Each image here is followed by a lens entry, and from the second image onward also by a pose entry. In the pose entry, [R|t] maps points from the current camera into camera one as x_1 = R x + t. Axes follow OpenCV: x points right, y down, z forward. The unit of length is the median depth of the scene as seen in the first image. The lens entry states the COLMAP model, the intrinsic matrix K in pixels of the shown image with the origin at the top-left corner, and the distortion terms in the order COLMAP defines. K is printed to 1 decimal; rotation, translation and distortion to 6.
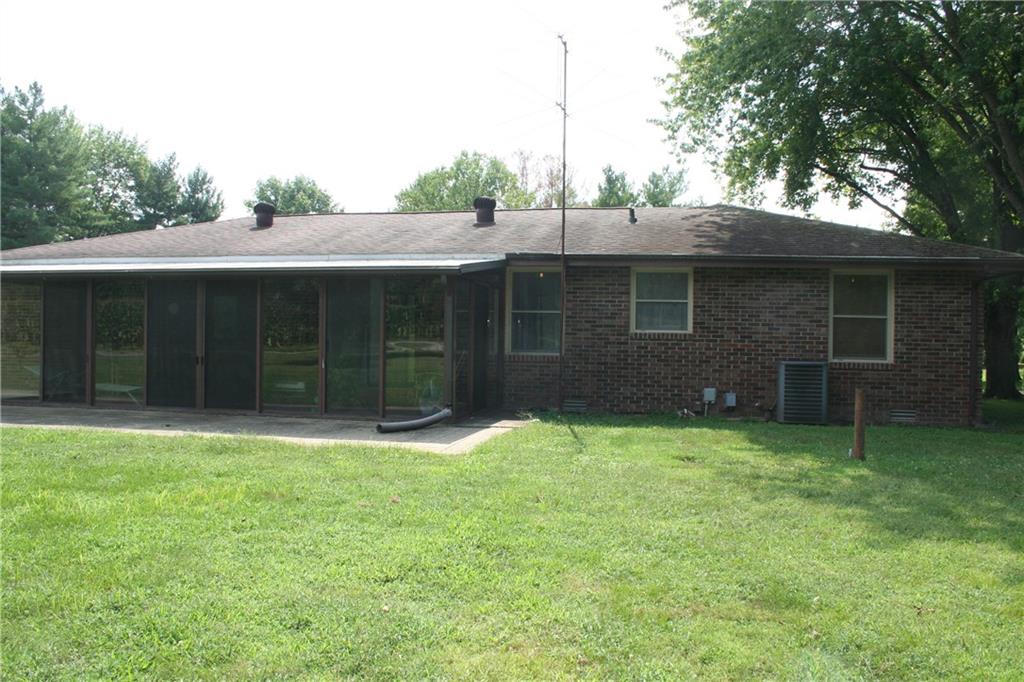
lens RADIAL K [[856.5, 0, 512.9], [0, 856.5, 354.9], [0, 0, 1]] dist [-0.099658, 0.012878]
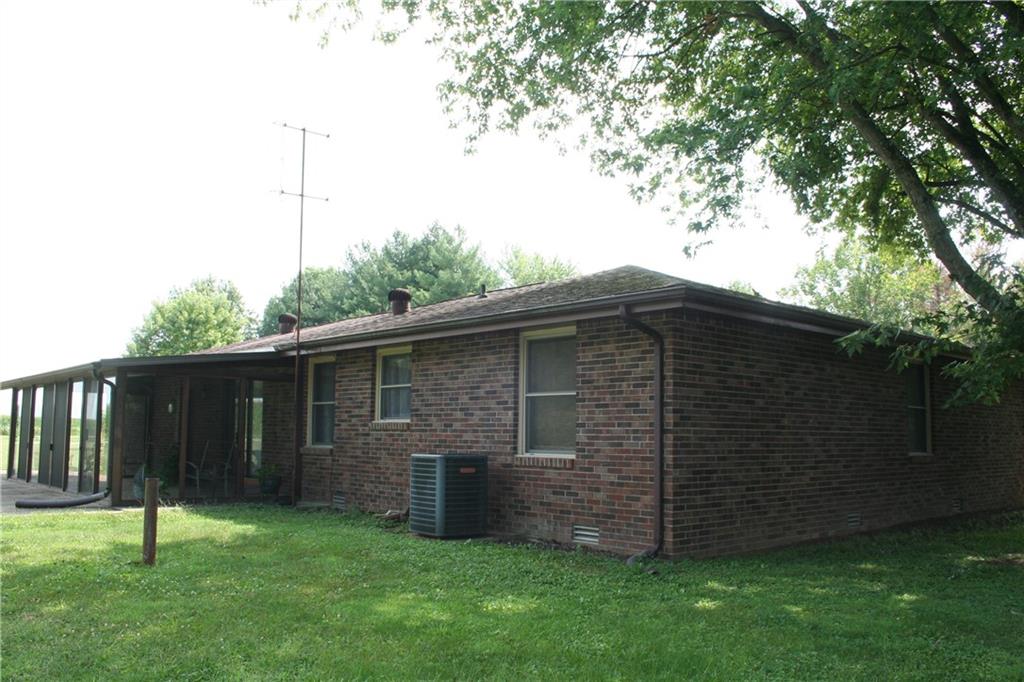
lens RADIAL K [[856.5, 0, 512.9], [0, 856.5, 354.9], [0, 0, 1]] dist [-0.099658, 0.012878]
pose [[0.794890, -0.065956, -0.603158, 0.832963], [-0.009954, 0.992523, -0.121651, 0.011230], [0.606672, 0.102703, 0.788290, 0.391554]]
